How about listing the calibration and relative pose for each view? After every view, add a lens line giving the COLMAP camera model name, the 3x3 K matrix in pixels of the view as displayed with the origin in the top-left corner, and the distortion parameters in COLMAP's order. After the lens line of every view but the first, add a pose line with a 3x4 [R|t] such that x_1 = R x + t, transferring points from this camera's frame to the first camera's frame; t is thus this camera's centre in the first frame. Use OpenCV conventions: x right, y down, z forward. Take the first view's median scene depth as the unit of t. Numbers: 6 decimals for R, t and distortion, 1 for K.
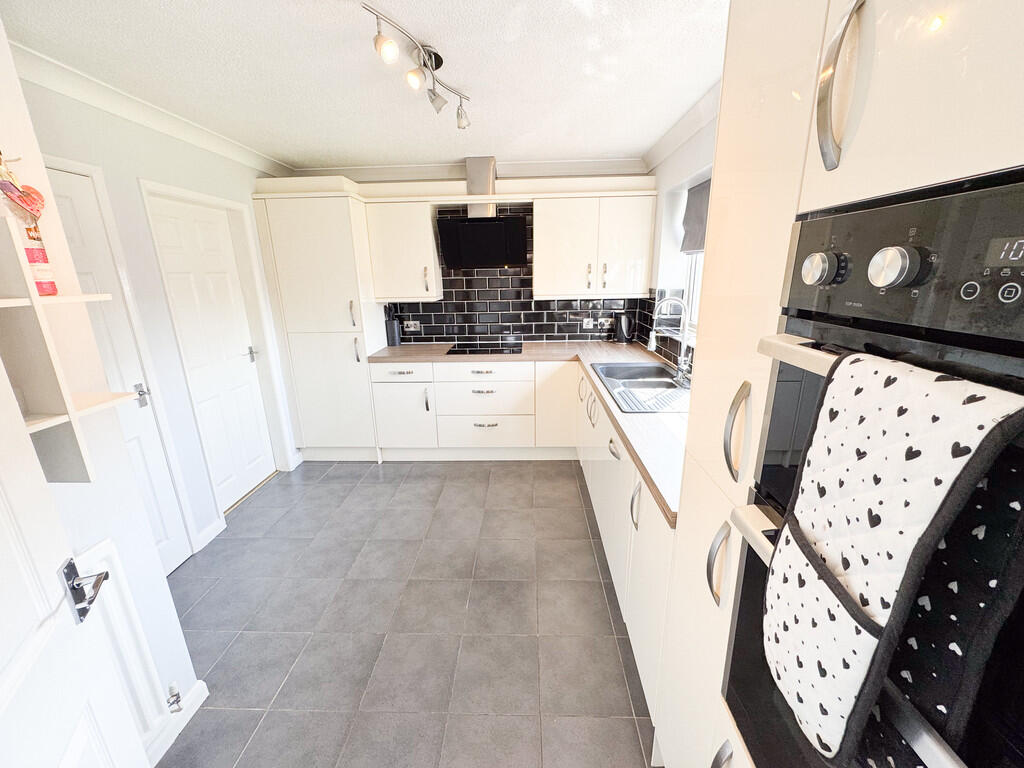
lens RADIAL K [[407.4, 0, 513.1], [0, 407.4, 385.7], [0, 0, 1]] dist [-0.007628, 0.002007]
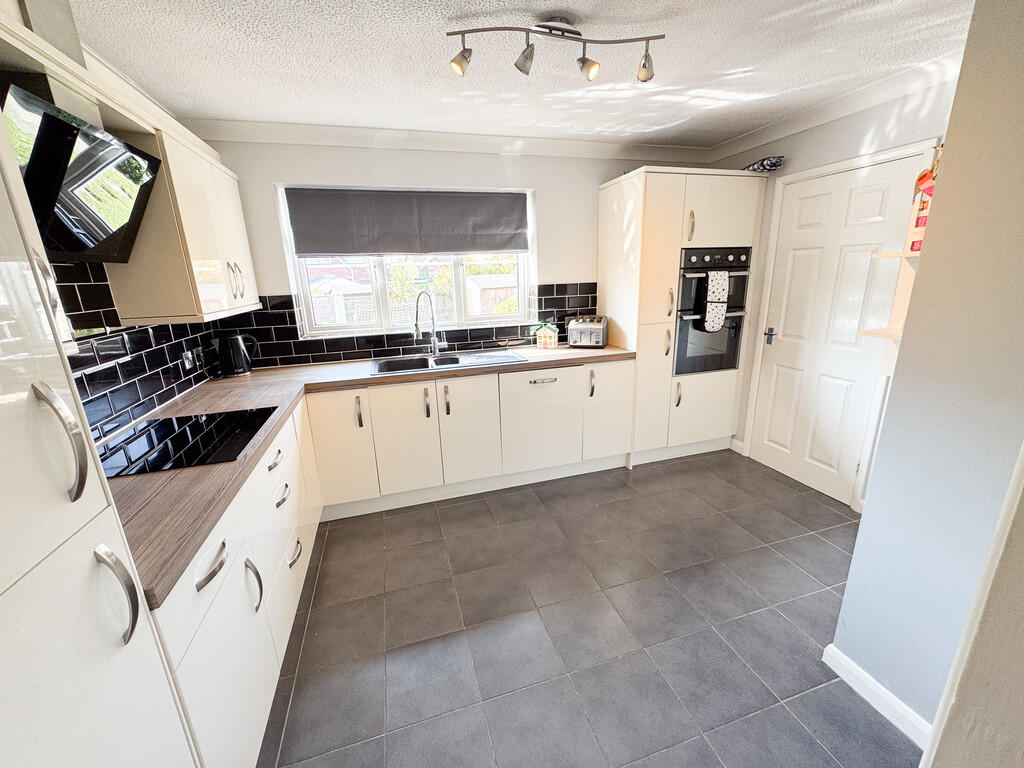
lens RADIAL K [[407.4, 0, 512.1], [0, 407.4, 383.1], [0, 0, 1]] dist [-0.007628, 0.002007]
pose [[-0.318220, -0.220926, 0.921915, -1.074189], [0.290448, 0.902982, 0.316644, -0.339635], [-0.902428, 0.368531, -0.223179, 1.394922]]
